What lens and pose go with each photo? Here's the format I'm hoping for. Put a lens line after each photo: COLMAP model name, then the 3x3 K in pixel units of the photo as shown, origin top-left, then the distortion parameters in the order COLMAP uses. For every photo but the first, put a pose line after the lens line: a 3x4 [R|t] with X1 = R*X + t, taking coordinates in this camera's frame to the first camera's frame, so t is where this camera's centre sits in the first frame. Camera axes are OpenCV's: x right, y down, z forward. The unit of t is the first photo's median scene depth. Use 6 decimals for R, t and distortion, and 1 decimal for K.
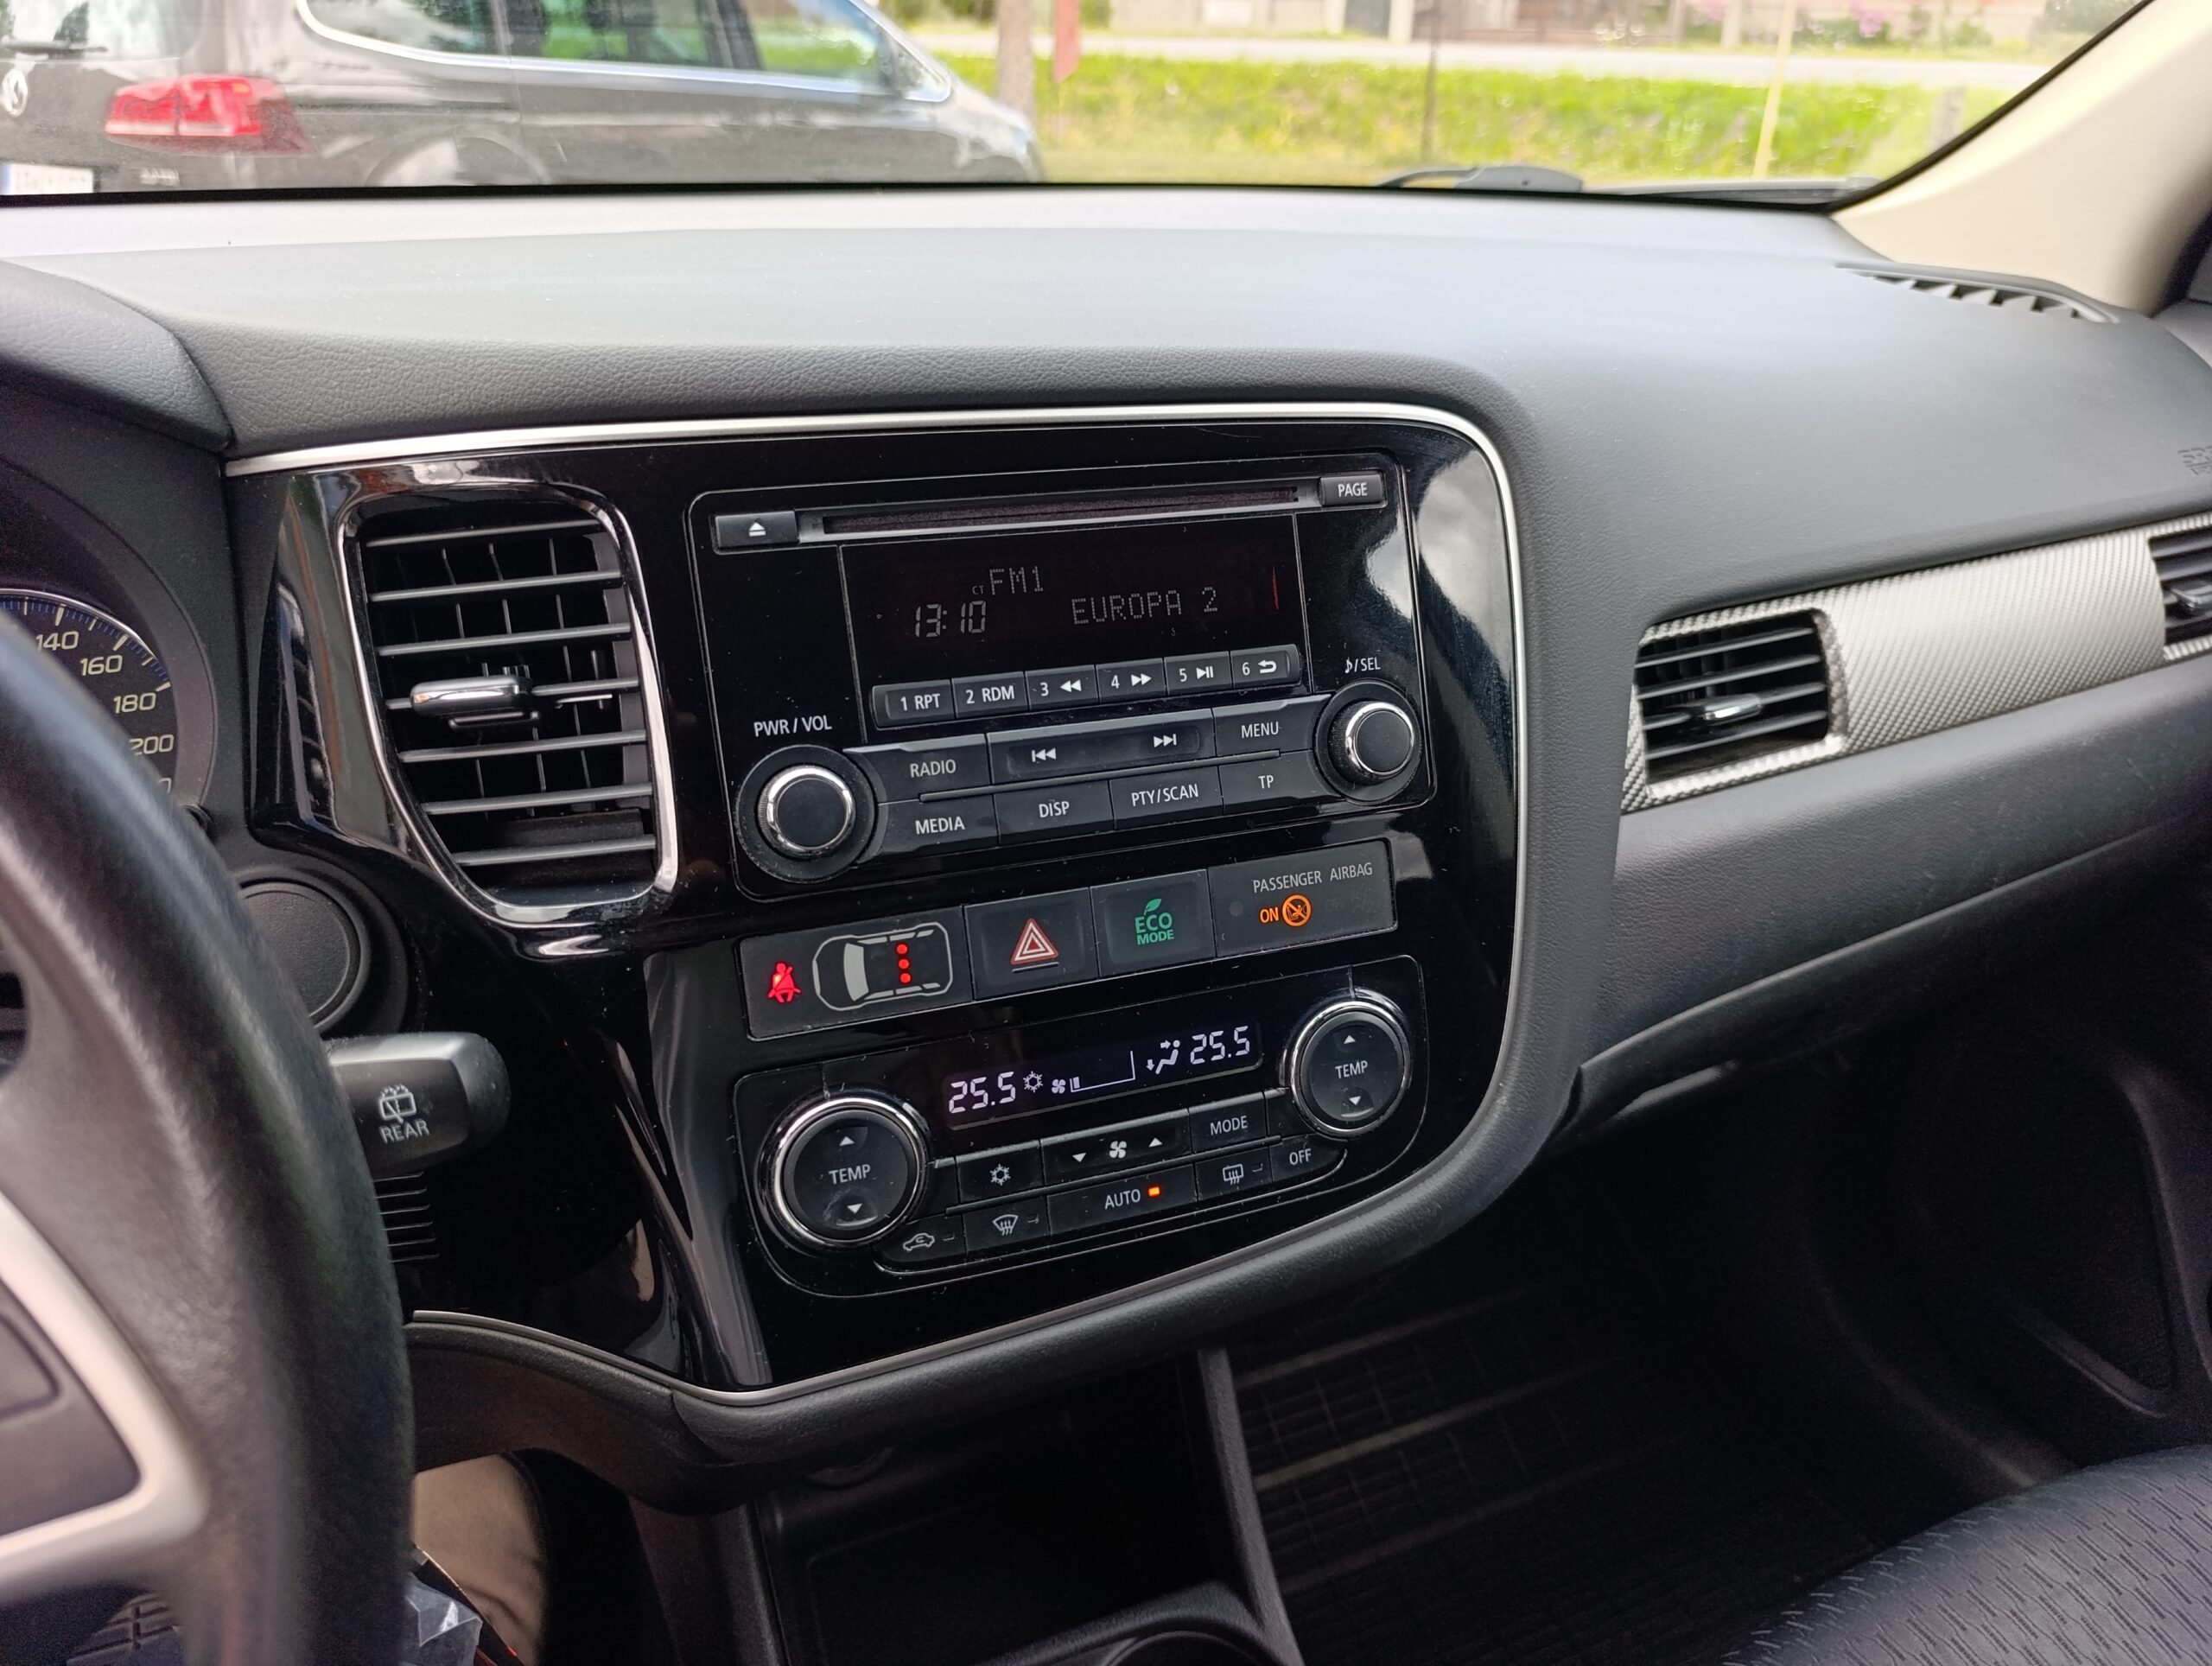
lens RADIAL K [[1601.2, 0, 1106.0], [0, 1601.2, 833.0], [0, 0, 1]] dist [0.055752, -0.076353]
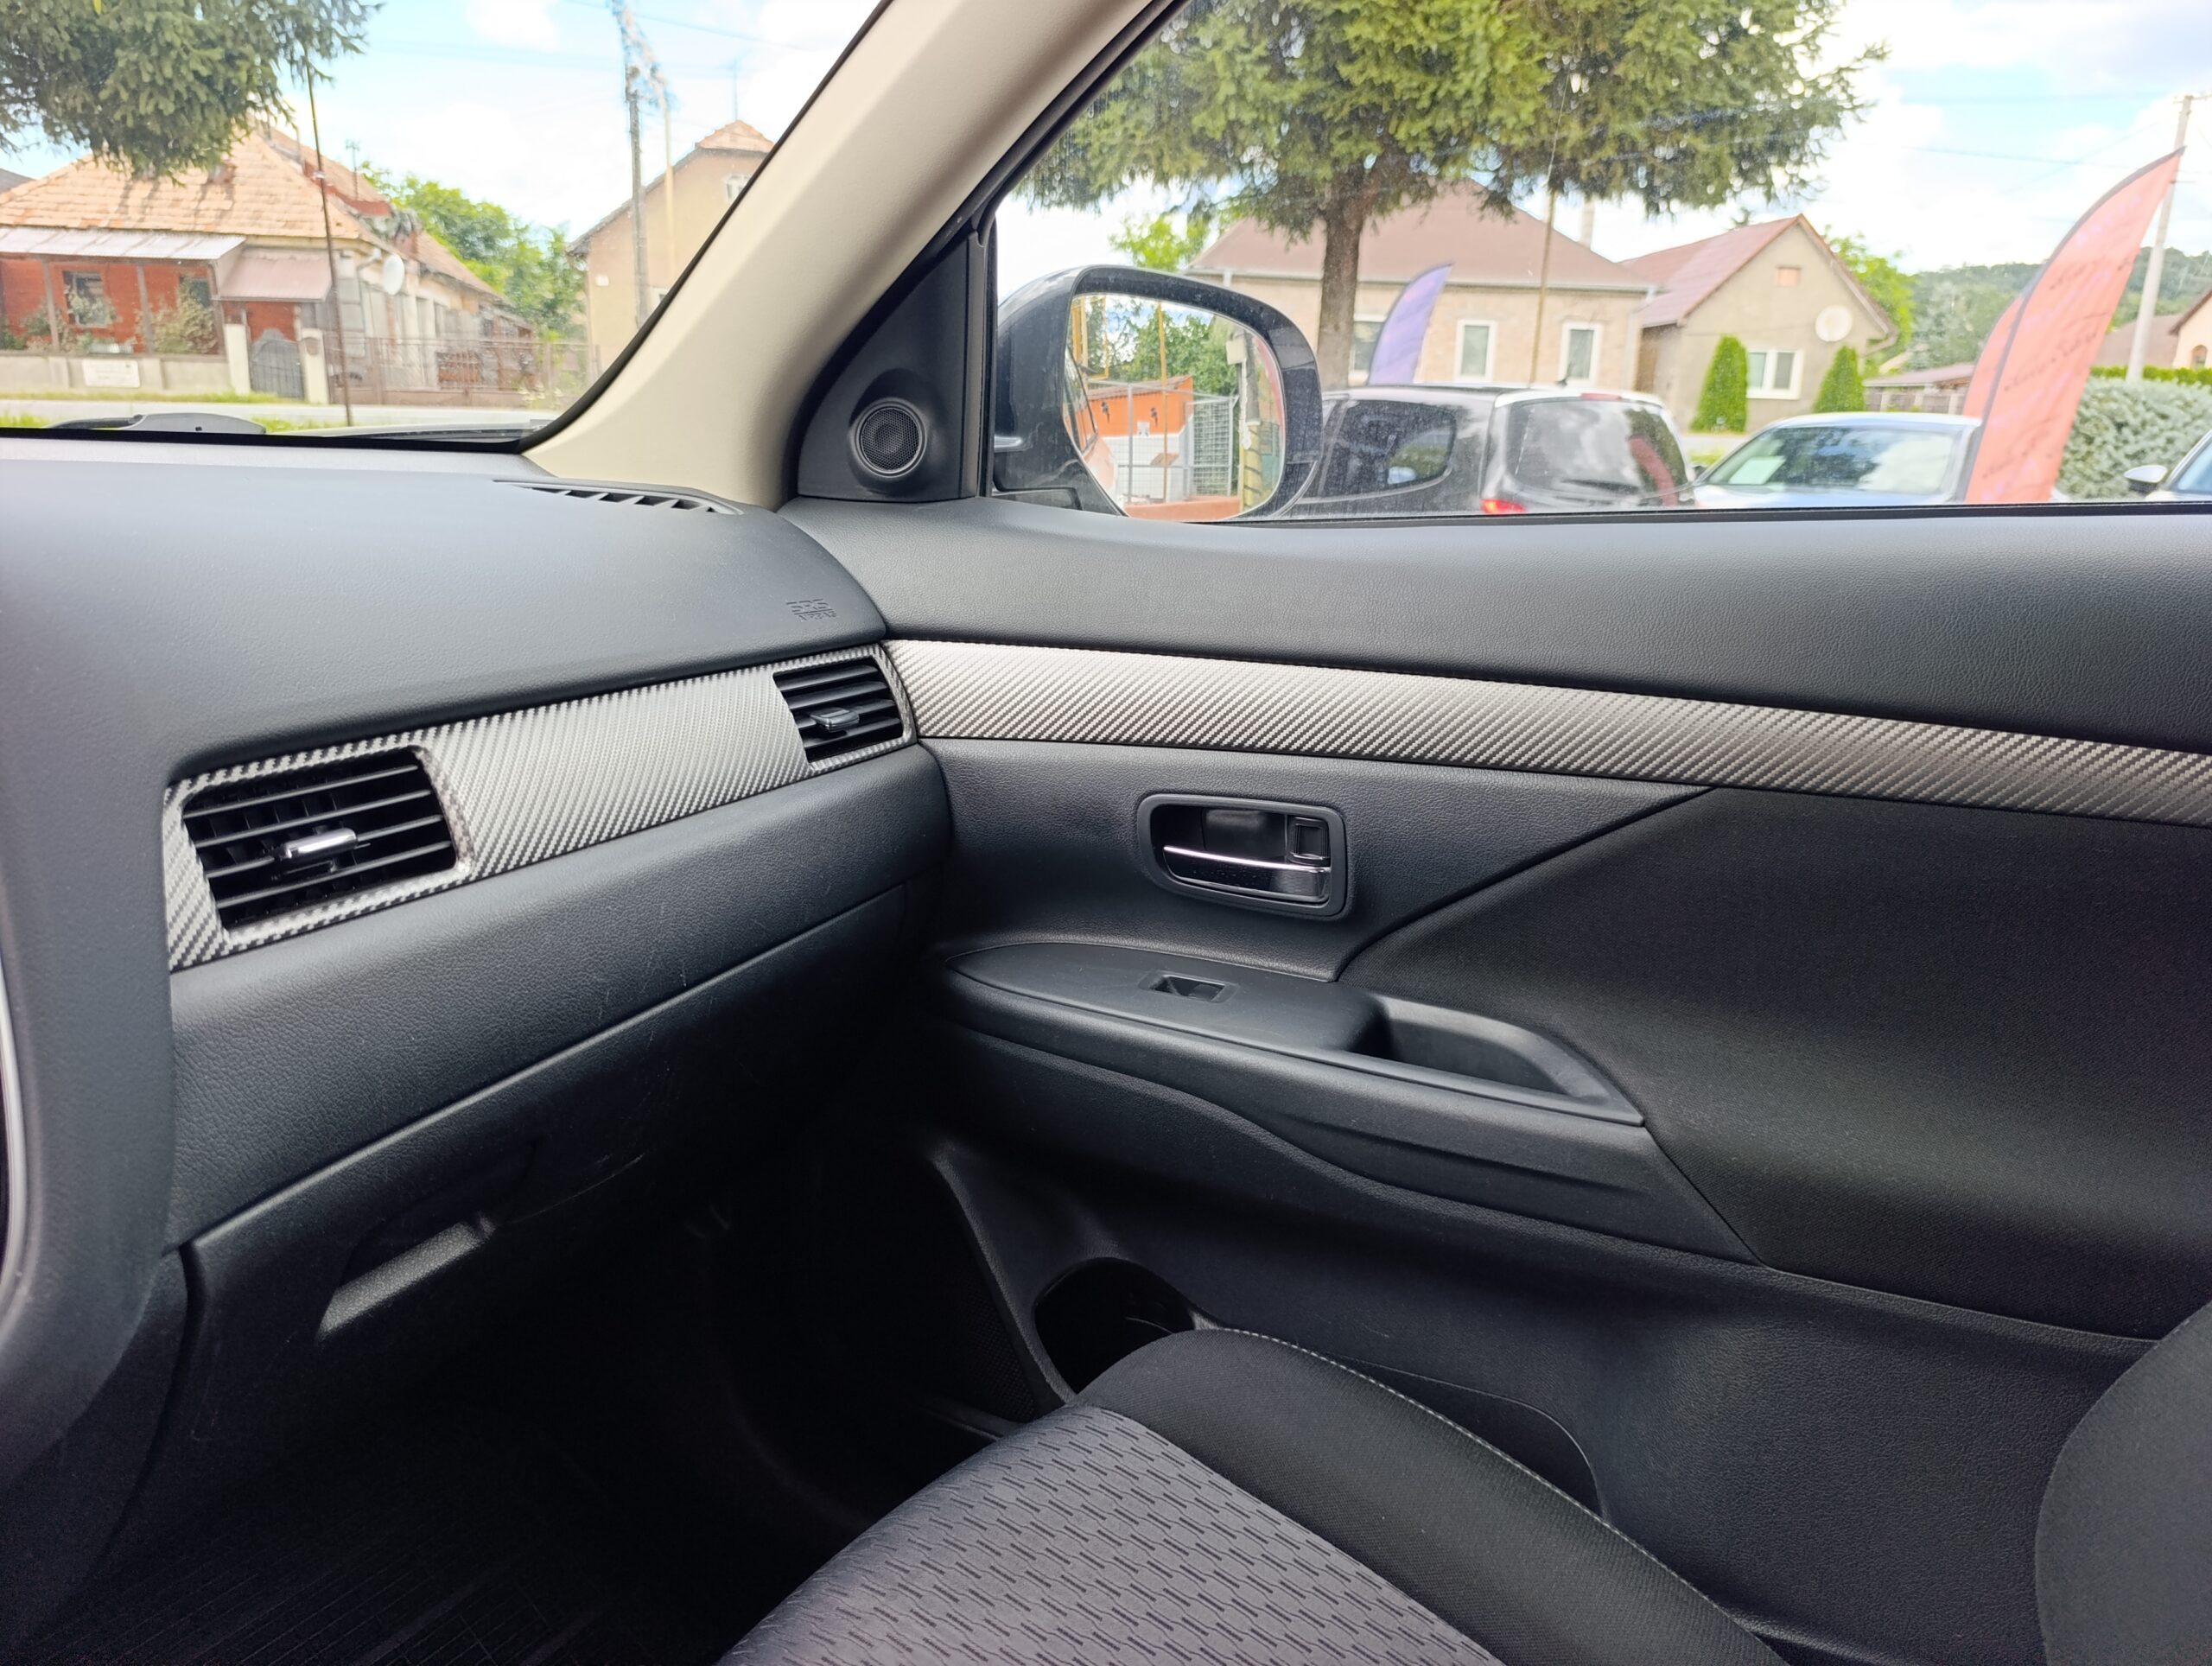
lens RADIAL K [[1601.2, 0, 1106.0], [0, 1601.2, 833.0], [0, 0, 1]] dist [0.055752, -0.076353]
pose [[0.807780, -0.154544, 0.568866, 0.200138], [0.255309, 0.961537, -0.101314, 0.126922], [-0.531328, 0.227076, 0.816166, -0.050644]]
